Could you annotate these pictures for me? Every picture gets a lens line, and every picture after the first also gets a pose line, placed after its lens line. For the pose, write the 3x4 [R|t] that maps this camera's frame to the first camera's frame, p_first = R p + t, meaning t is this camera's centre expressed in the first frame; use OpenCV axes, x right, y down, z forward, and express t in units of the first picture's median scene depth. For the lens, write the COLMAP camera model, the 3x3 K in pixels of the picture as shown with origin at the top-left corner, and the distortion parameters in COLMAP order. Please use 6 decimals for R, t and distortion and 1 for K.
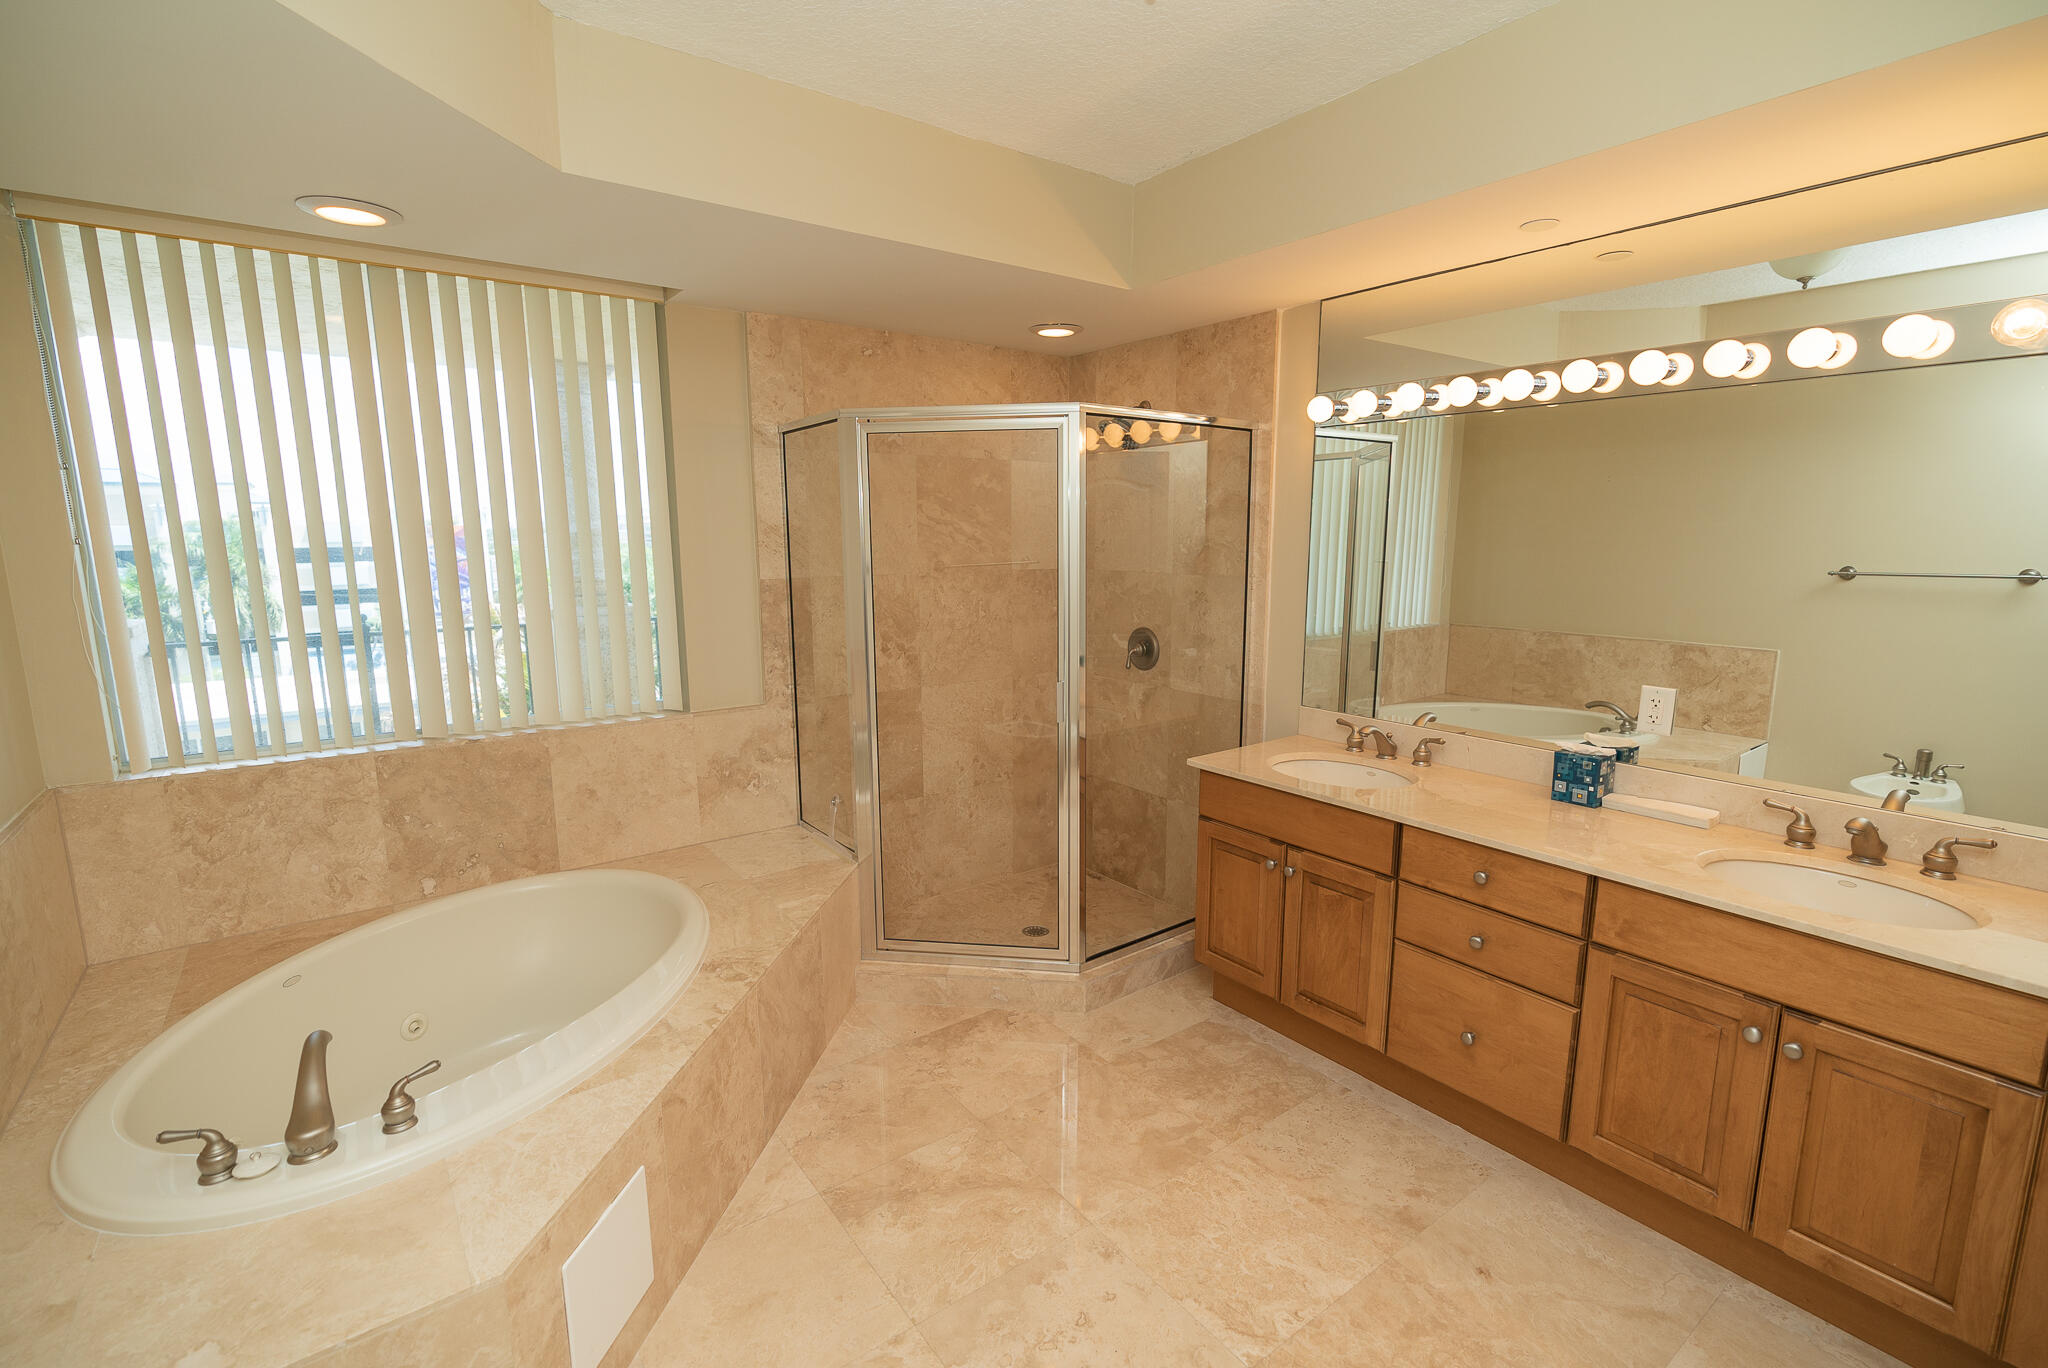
lens RADIAL K [[926.3, 0, 1025.6], [0, 926.3, 688.4], [0, 0, 1]] dist [-0.013026, 0.007139]
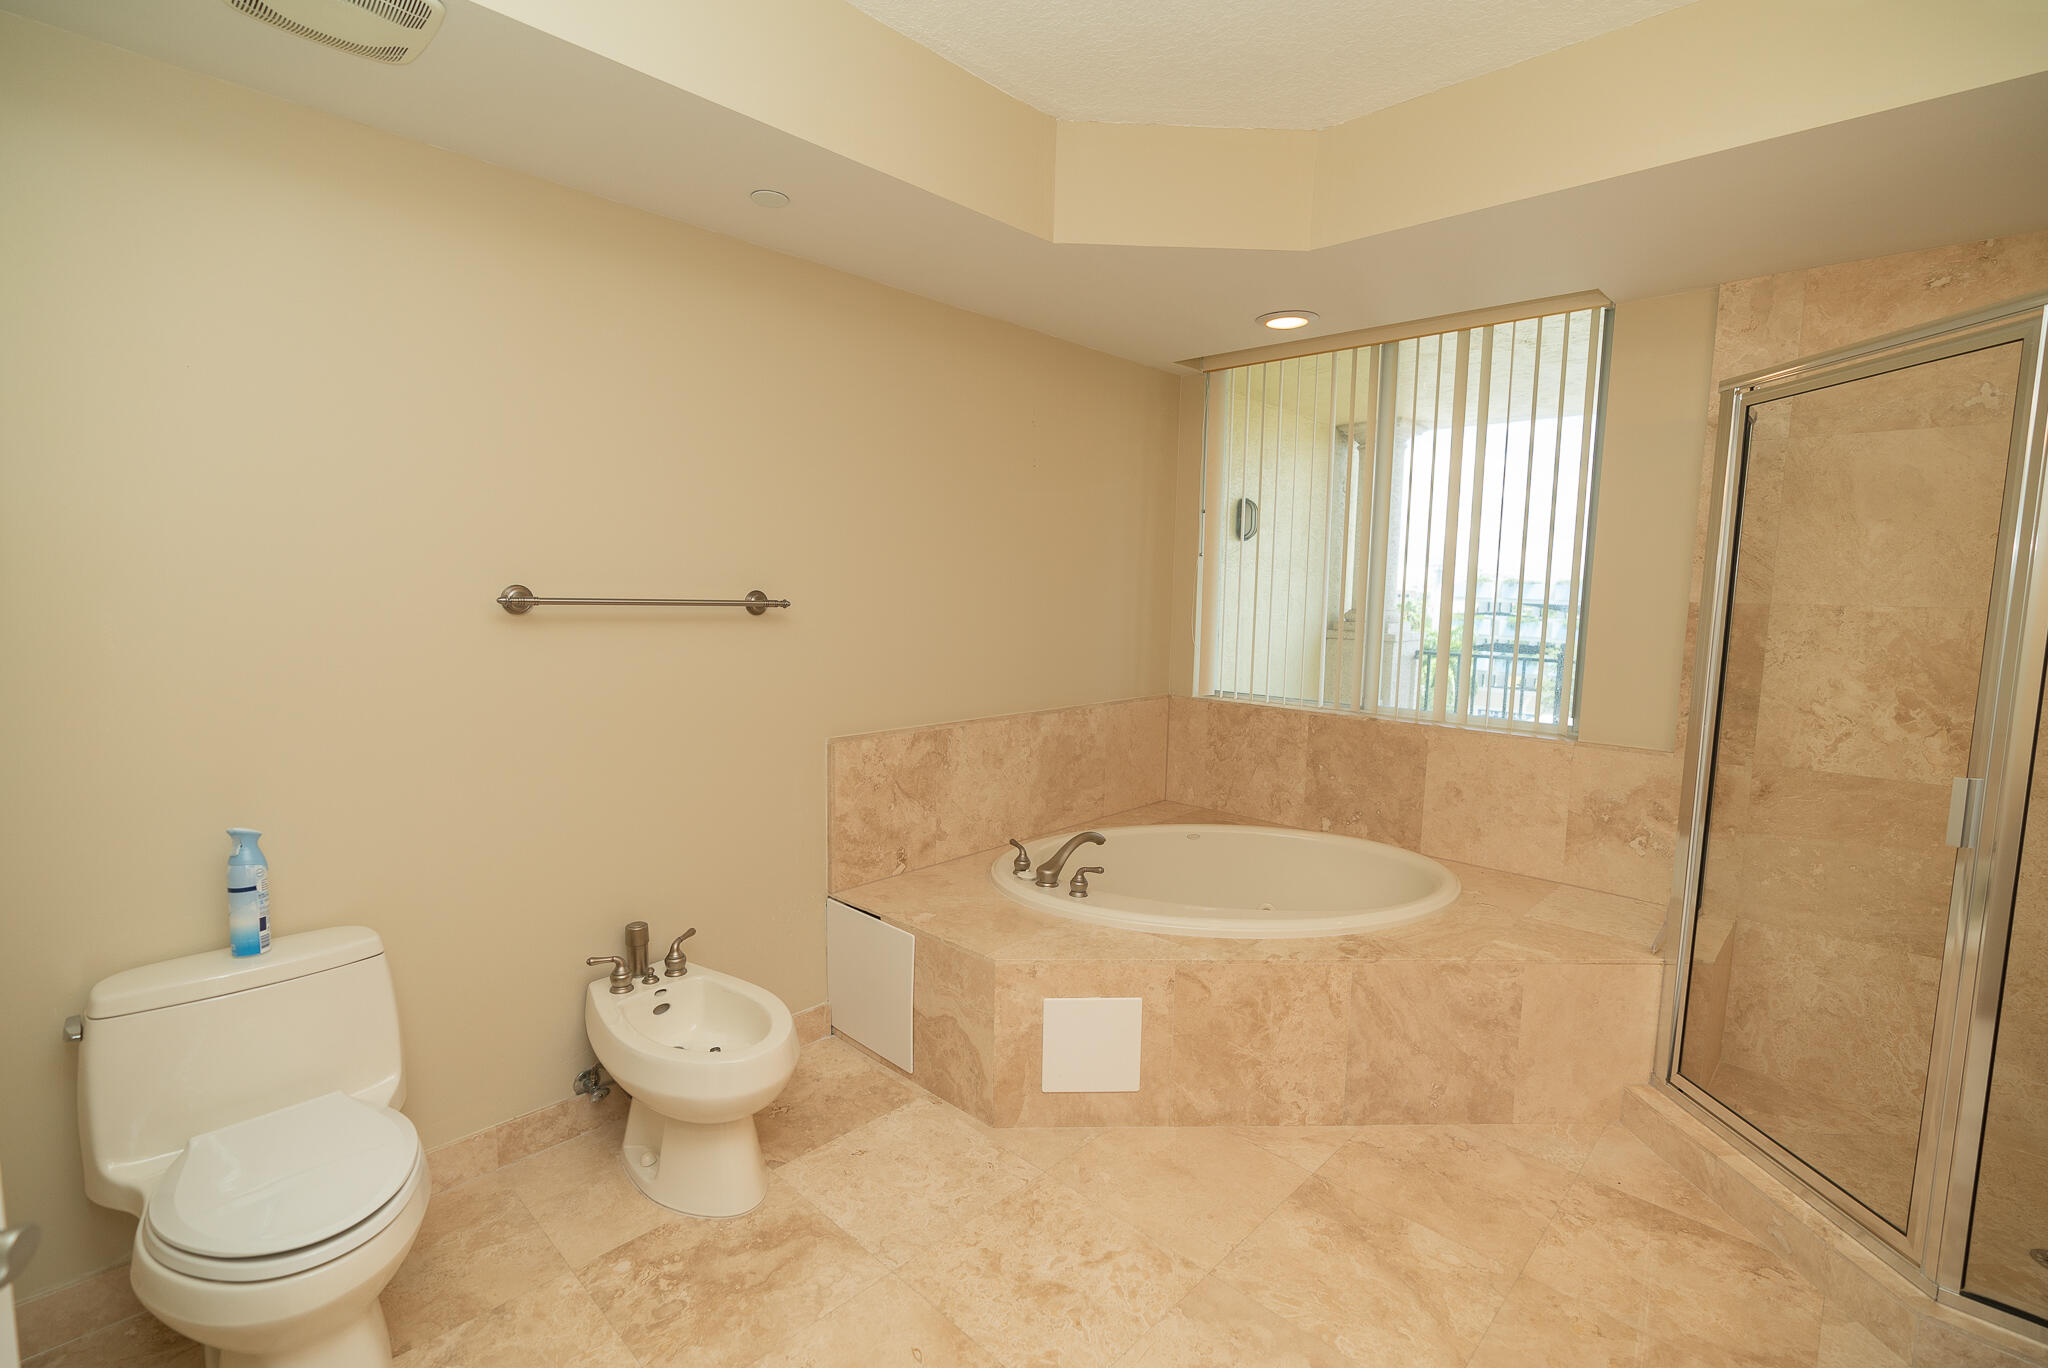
lens RADIAL K [[930.1, 0, 1025.4], [0, 930.1, 696.0], [0, 0, 1]] dist [0.000967, -0.000356]
pose [[0.174043, 0.127215, -0.976486, 0.512586], [-0.186981, 0.977849, 0.094066, -0.002525], [0.966823, 0.166213, 0.193974, 0.320043]]
